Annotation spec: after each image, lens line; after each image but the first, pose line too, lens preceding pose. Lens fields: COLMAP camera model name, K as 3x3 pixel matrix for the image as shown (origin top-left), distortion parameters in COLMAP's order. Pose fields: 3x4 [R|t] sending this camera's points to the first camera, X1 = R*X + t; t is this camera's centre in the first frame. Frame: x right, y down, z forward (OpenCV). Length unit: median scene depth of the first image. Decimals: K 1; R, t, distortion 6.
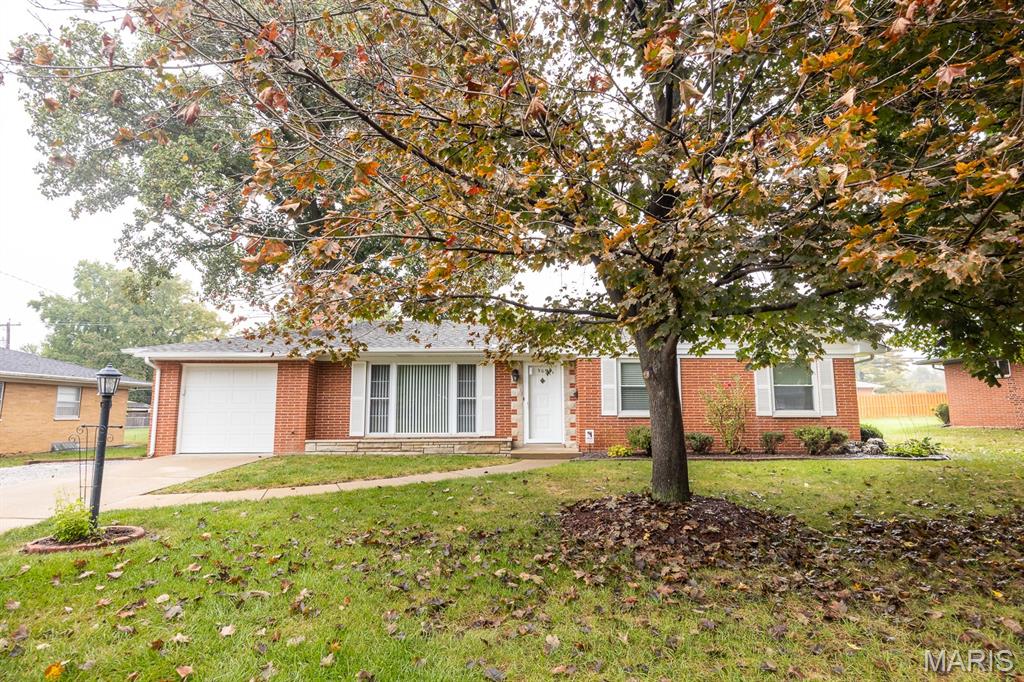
lens RADIAL K [[521.5, 0, 517.8], [0, 521.5, 338.6], [0, 0, 1]] dist [-0.020671, -0.000541]
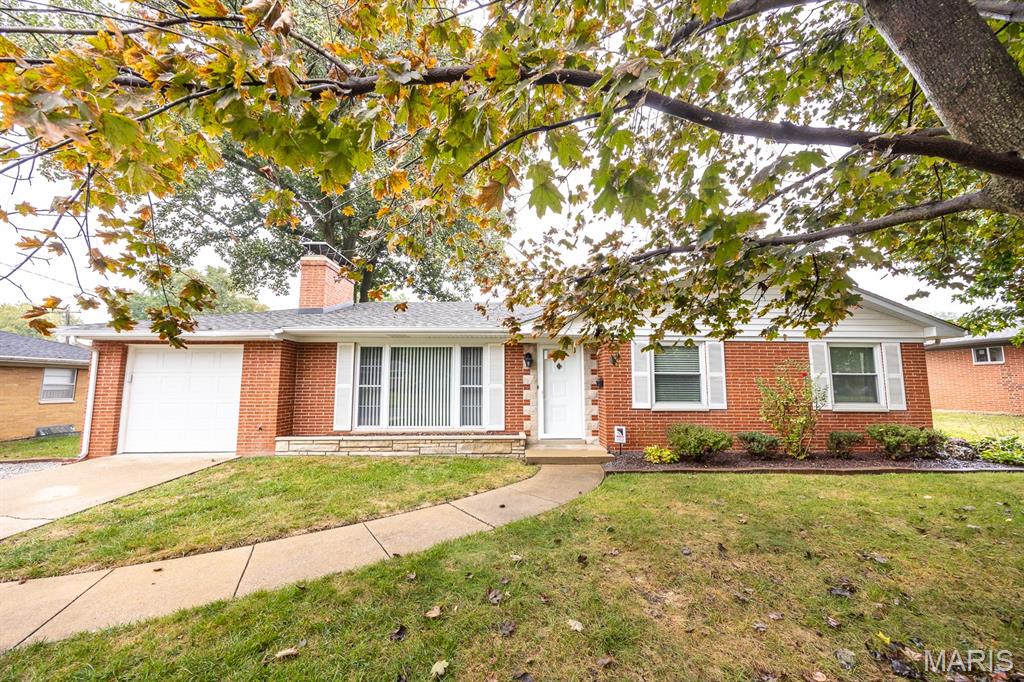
lens RADIAL K [[403.3, 0, 515.2], [0, 403.3, 343.4], [0, 0, 1]] dist [-0.004527, -0.000138]
pose [[0.999852, 0.005789, 0.016207, -0.037319], [-0.006361, 0.999350, 0.035473, 0.019589], [-0.015991, -0.035570, 0.999239, 0.336391]]
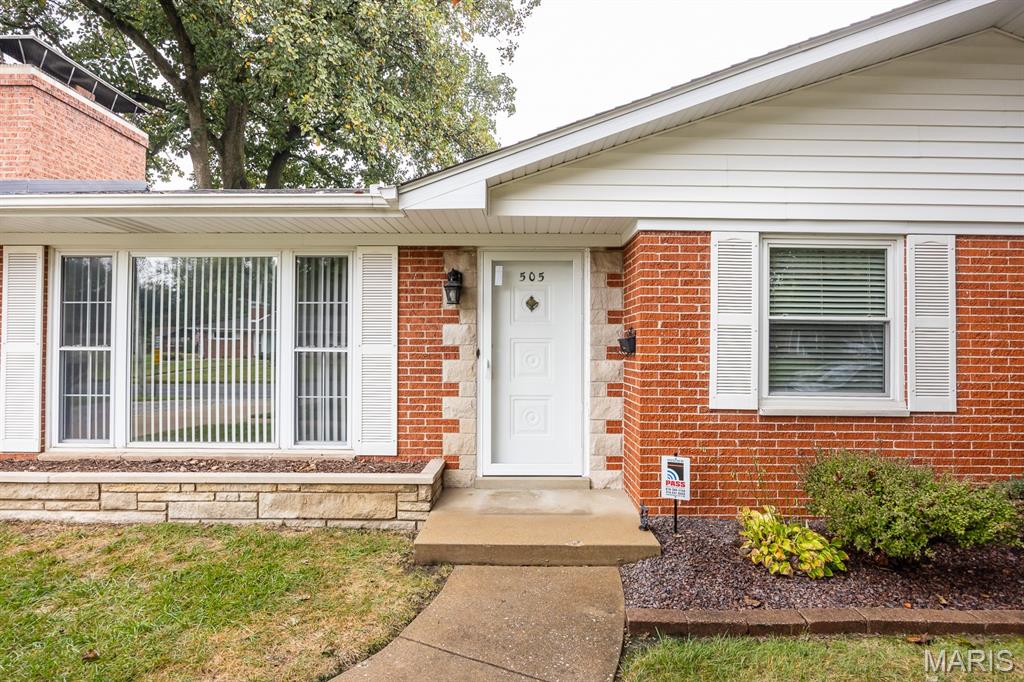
lens RADIAL K [[558.0, 0, 504.1], [0, 558.0, 344.3], [0, 0, 1]] dist [-0.008267, -0.000358]
pose [[0.999726, 0.007674, -0.022122, 0.038014], [-0.004757, 0.991630, 0.129028, 0.059963], [0.022927, -0.128887, 0.991394, 0.621211]]
